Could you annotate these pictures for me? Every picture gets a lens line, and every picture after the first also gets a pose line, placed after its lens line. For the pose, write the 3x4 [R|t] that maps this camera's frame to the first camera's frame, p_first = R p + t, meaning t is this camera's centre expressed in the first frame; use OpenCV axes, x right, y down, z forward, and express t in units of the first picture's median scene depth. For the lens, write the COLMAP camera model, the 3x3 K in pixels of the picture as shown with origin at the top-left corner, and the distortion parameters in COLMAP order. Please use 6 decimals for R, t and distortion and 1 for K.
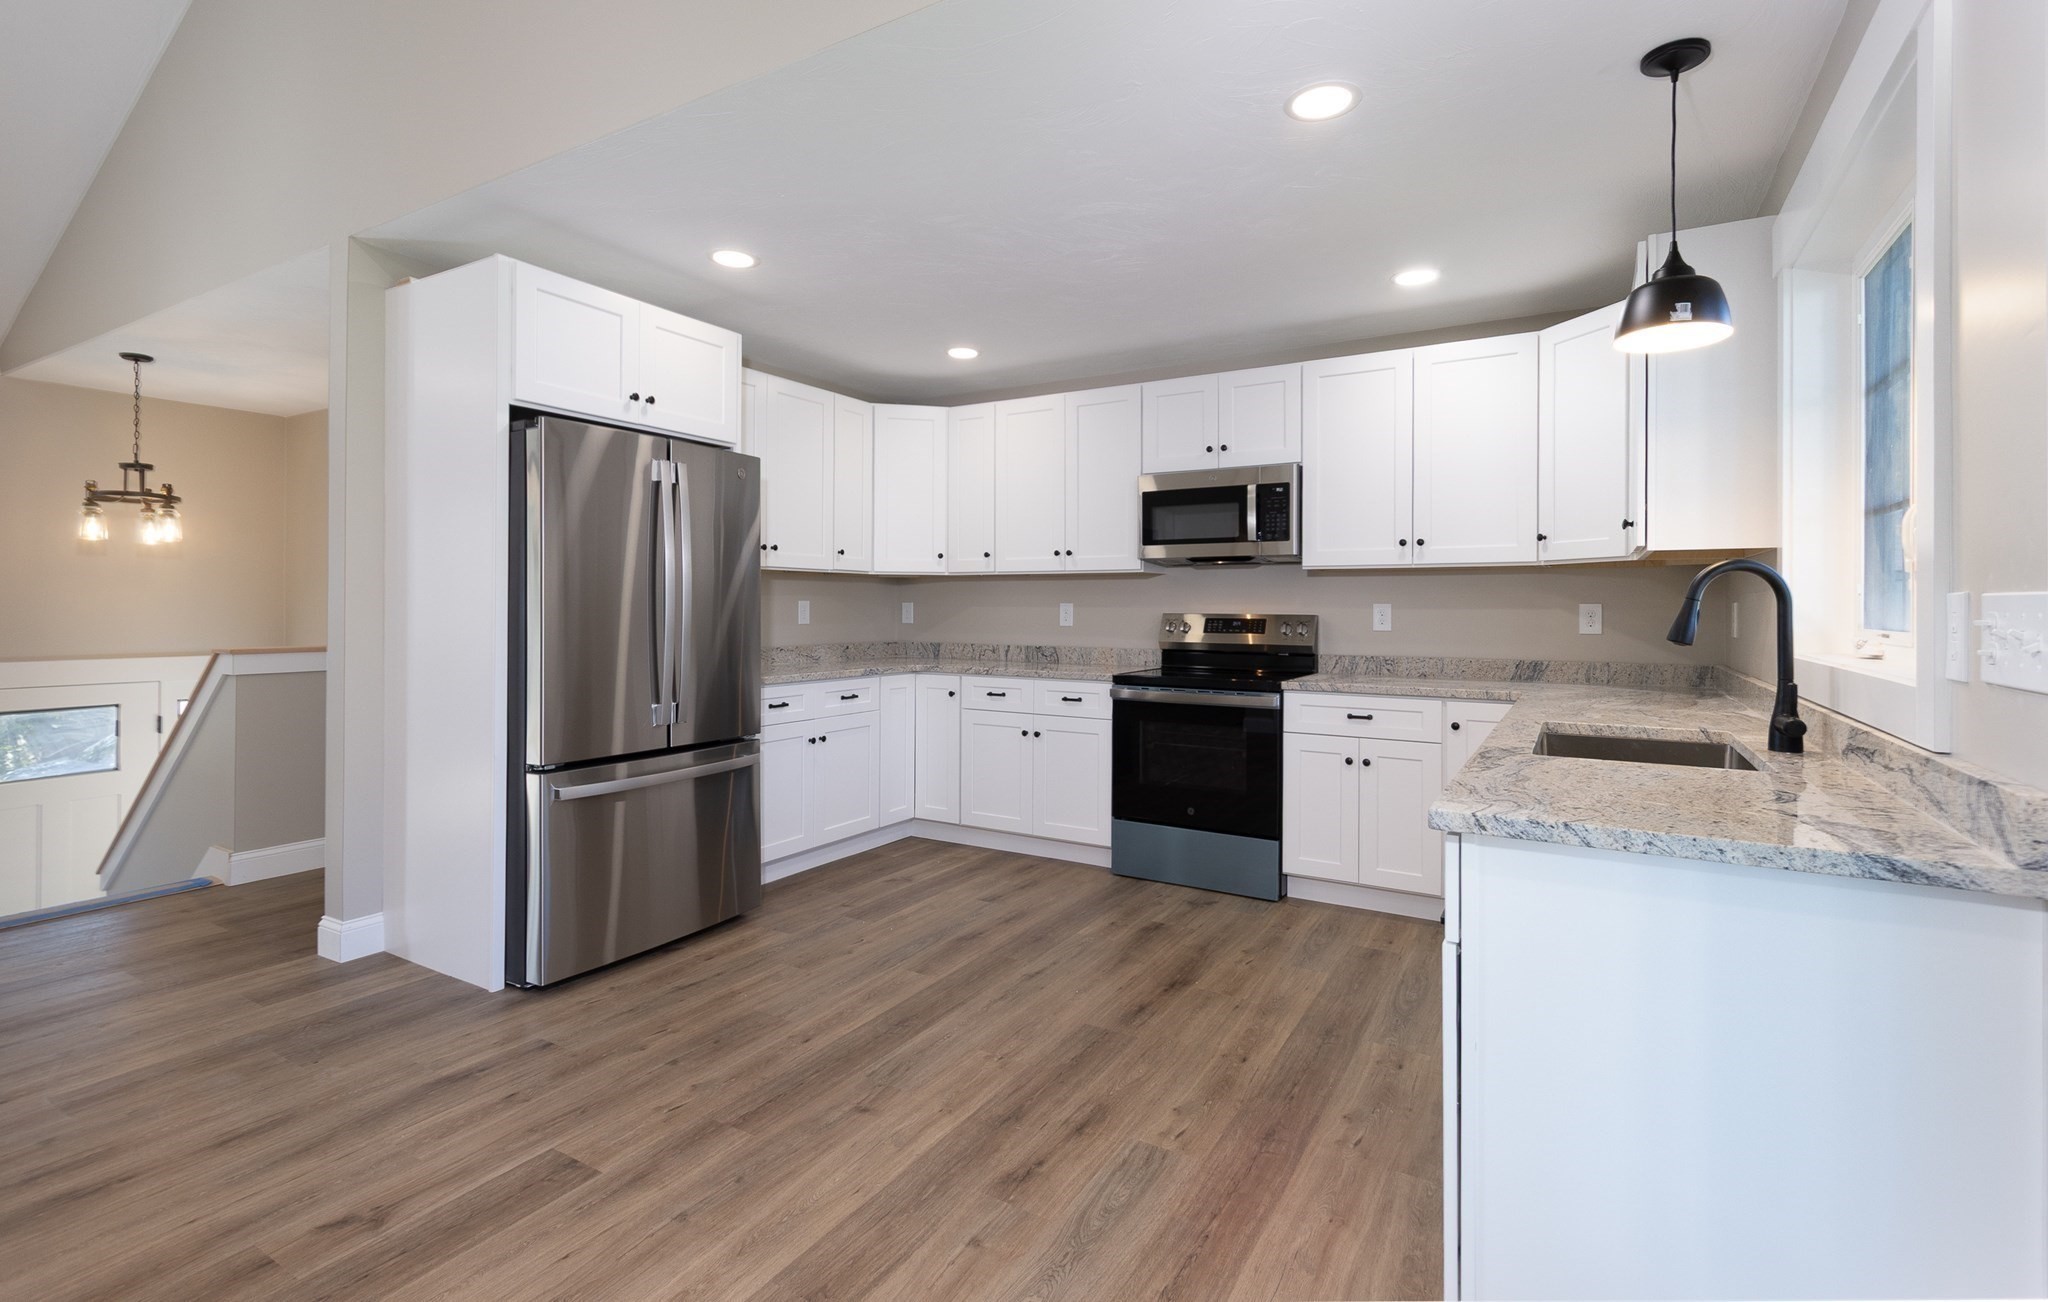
lens RADIAL K [[939.0, 0, 1001.8], [0, 939.0, 605.5], [0, 0, 1]] dist [0.000937, -0.003029]
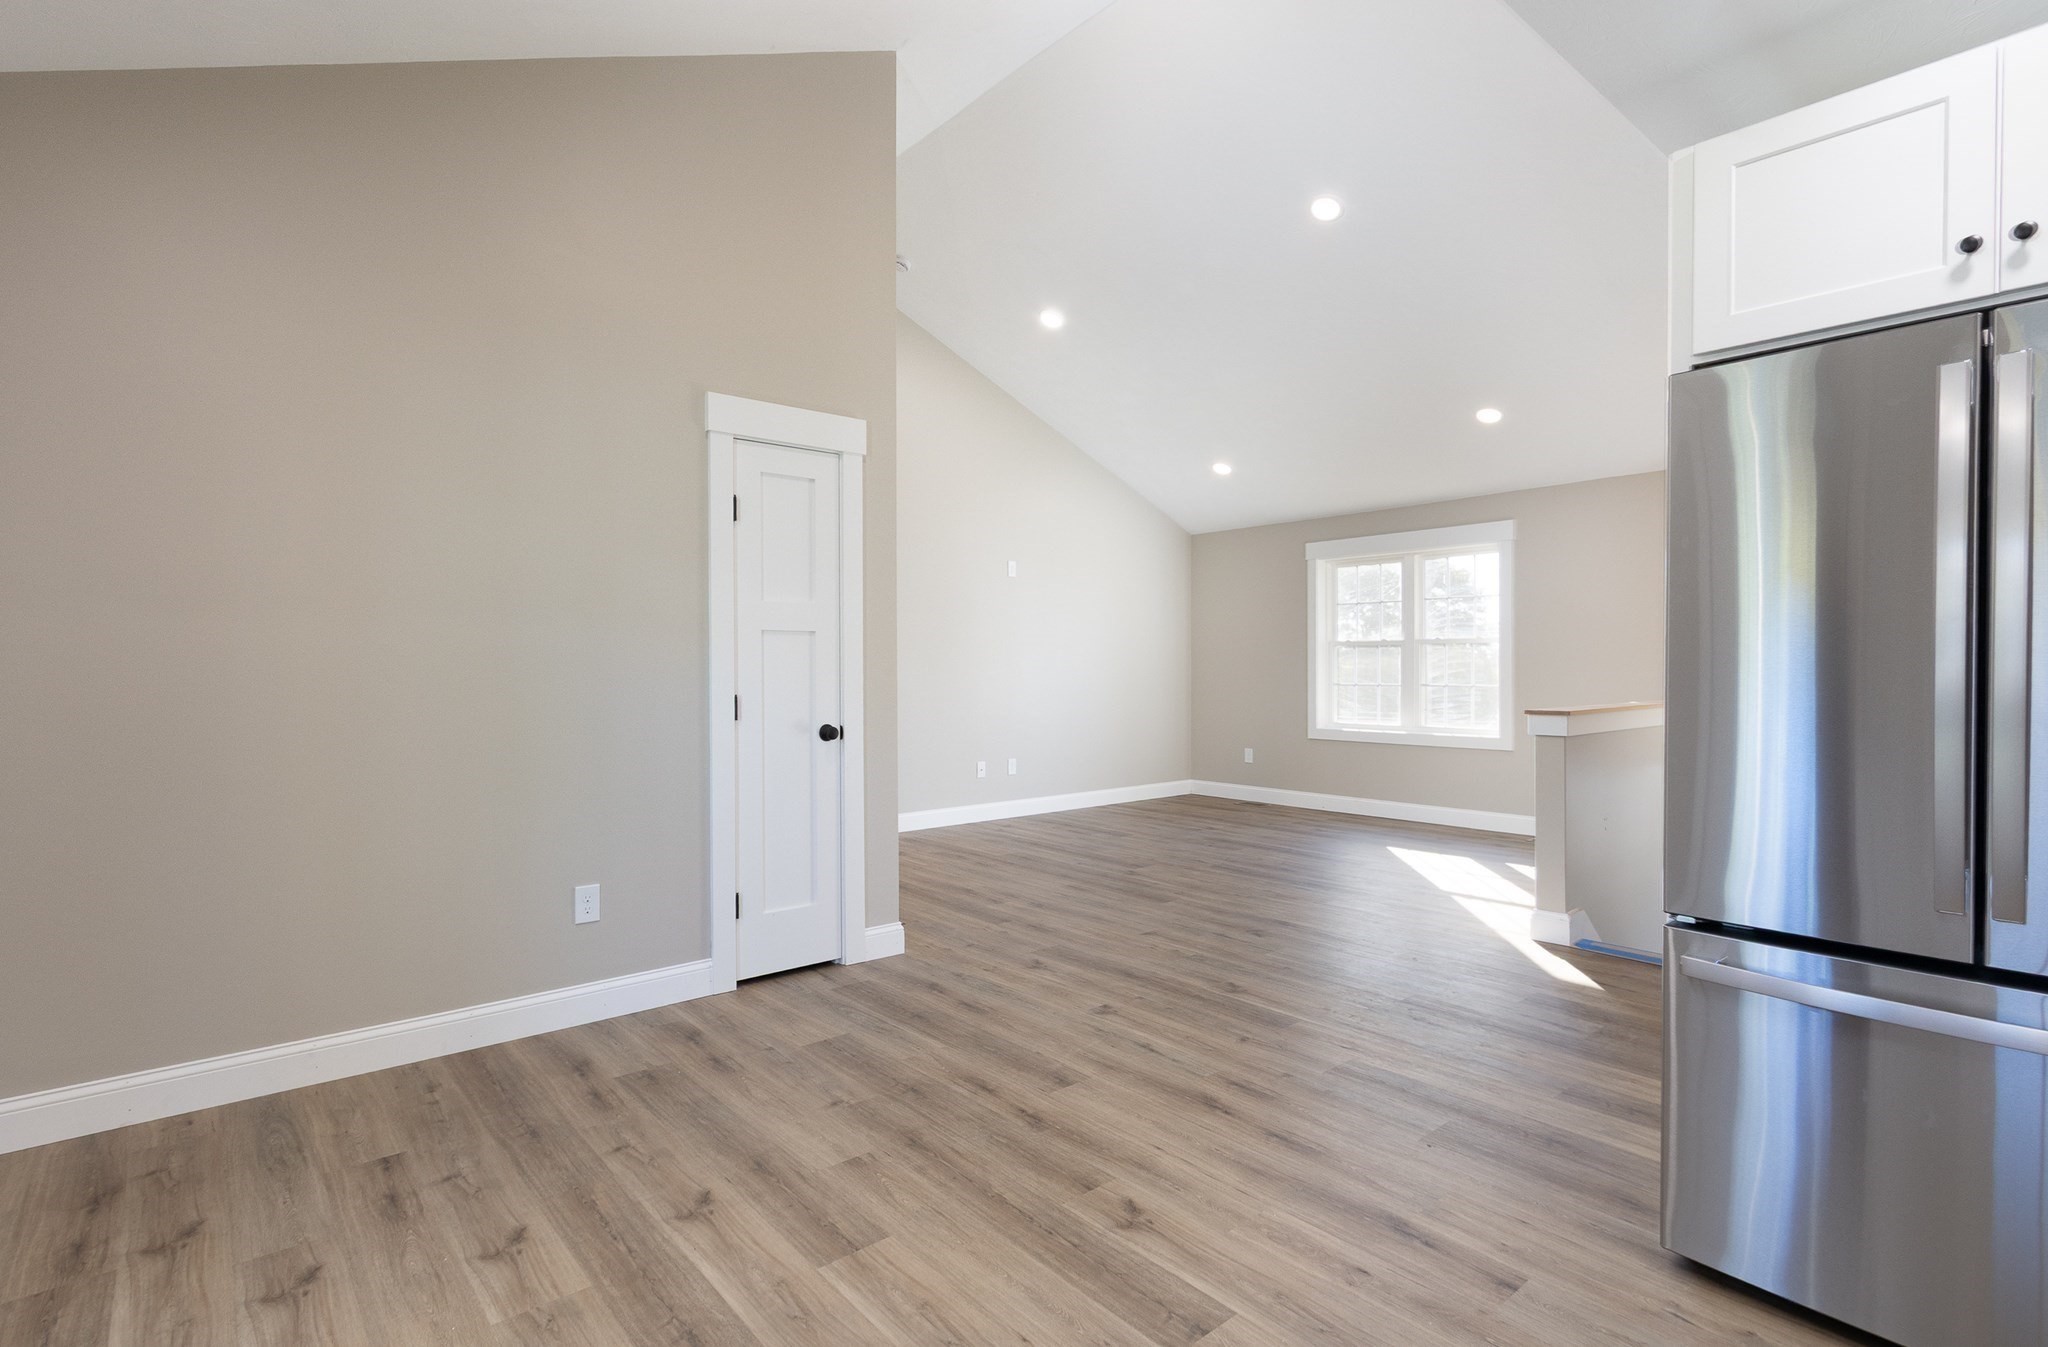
lens RADIAL K [[960.3, 0, 1034.9], [0, 960.3, 674.1], [0, 0, 1]] dist [0.004846, 0.000552]
pose [[-0.297332, -0.001485, -0.954773, 0.276541], [0.001189, 0.999997, -0.001926, 0.002541], [0.954773, -0.001708, -0.297329, 0.744068]]
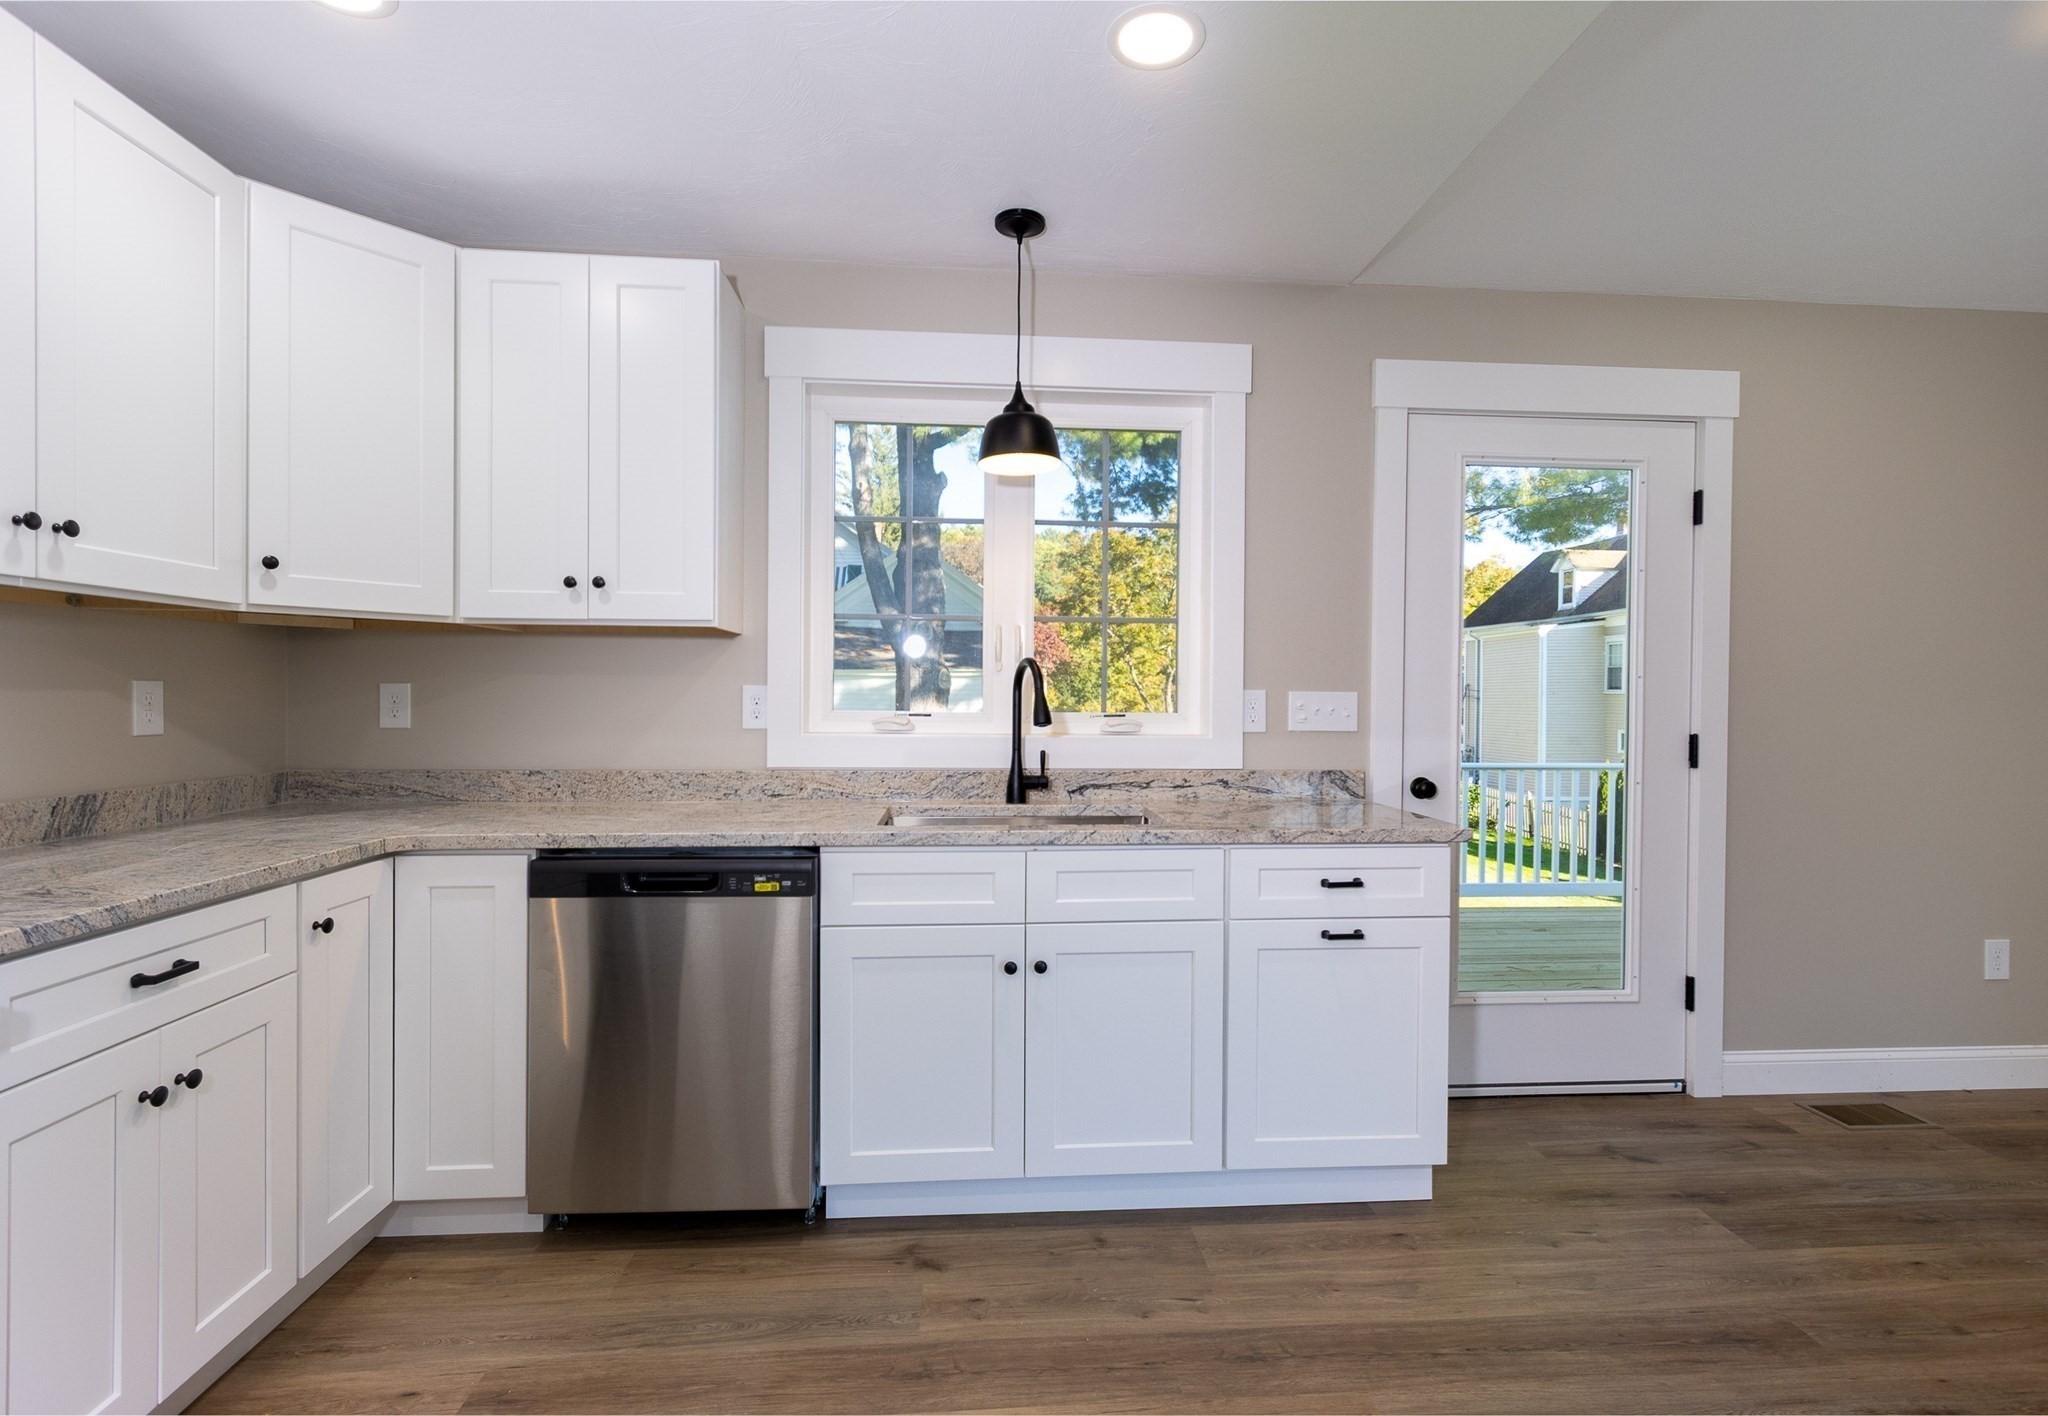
lens RADIAL K [[966.5, 0, 1037.1], [0, 966.5, 699.3], [0, 0, 1]] dist [0.007398, -0.002108]
pose [[-0.594474, -0.011659, 0.804030, -0.186163], [-0.012312, 0.999910, 0.005396, -0.000465], [-0.804021, -0.006692, -0.594564, 1.154249]]
